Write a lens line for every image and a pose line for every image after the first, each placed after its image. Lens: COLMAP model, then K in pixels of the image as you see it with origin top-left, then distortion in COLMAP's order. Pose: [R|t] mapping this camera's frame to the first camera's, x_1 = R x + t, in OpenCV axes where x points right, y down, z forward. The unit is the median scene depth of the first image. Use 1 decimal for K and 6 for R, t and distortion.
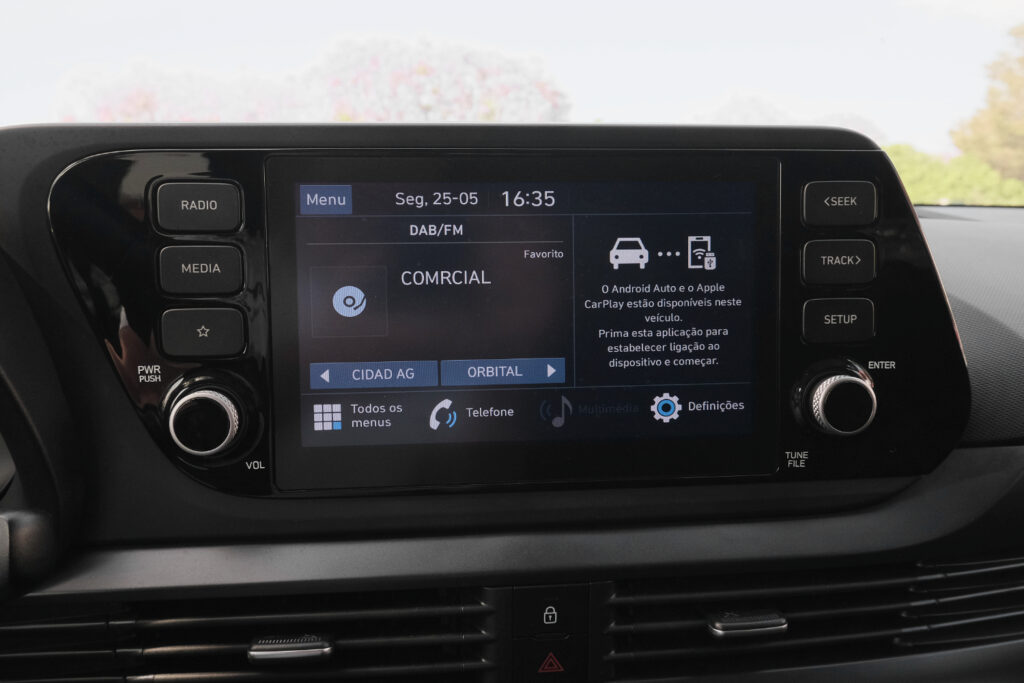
lens RADIAL K [[960.7, 0, 499.3], [0, 960.7, 333.1], [0, 0, 1]] dist [0.014671, 0.000000]
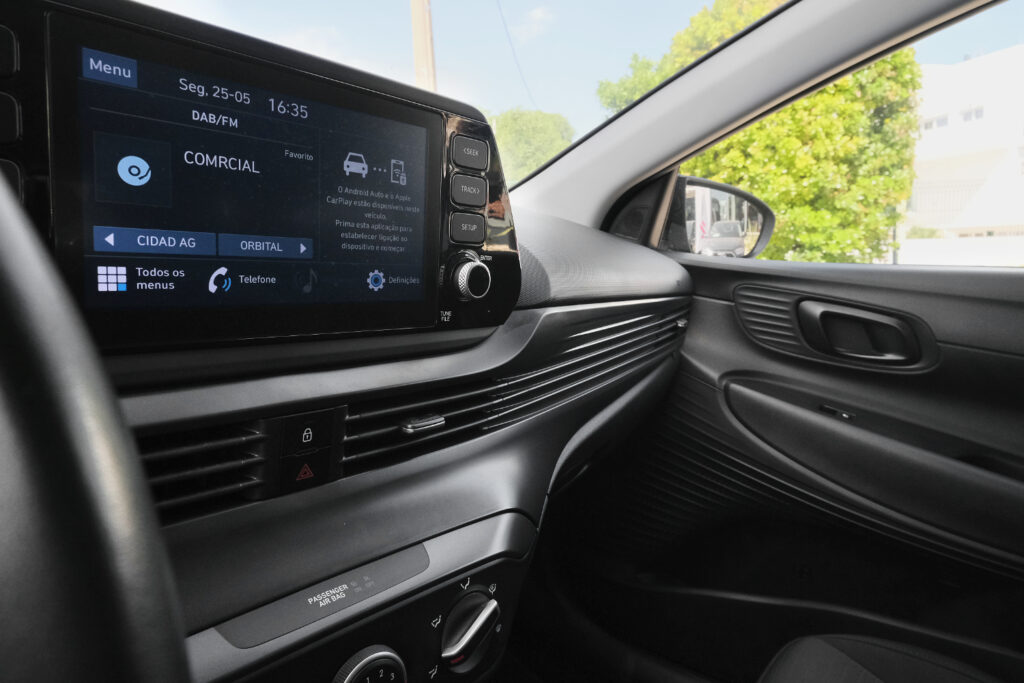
lens RADIAL K [[643.3, 0, 514.1], [0, 643.3, 335.4], [0, 0, 1]] dist [-0.001024, -0.001842]
pose [[0.726390, -0.038094, 0.686227, -0.341575], [-0.001915, 0.998347, 0.057447, 0.106697], [-0.687280, -0.043043, 0.725116, 0.174314]]
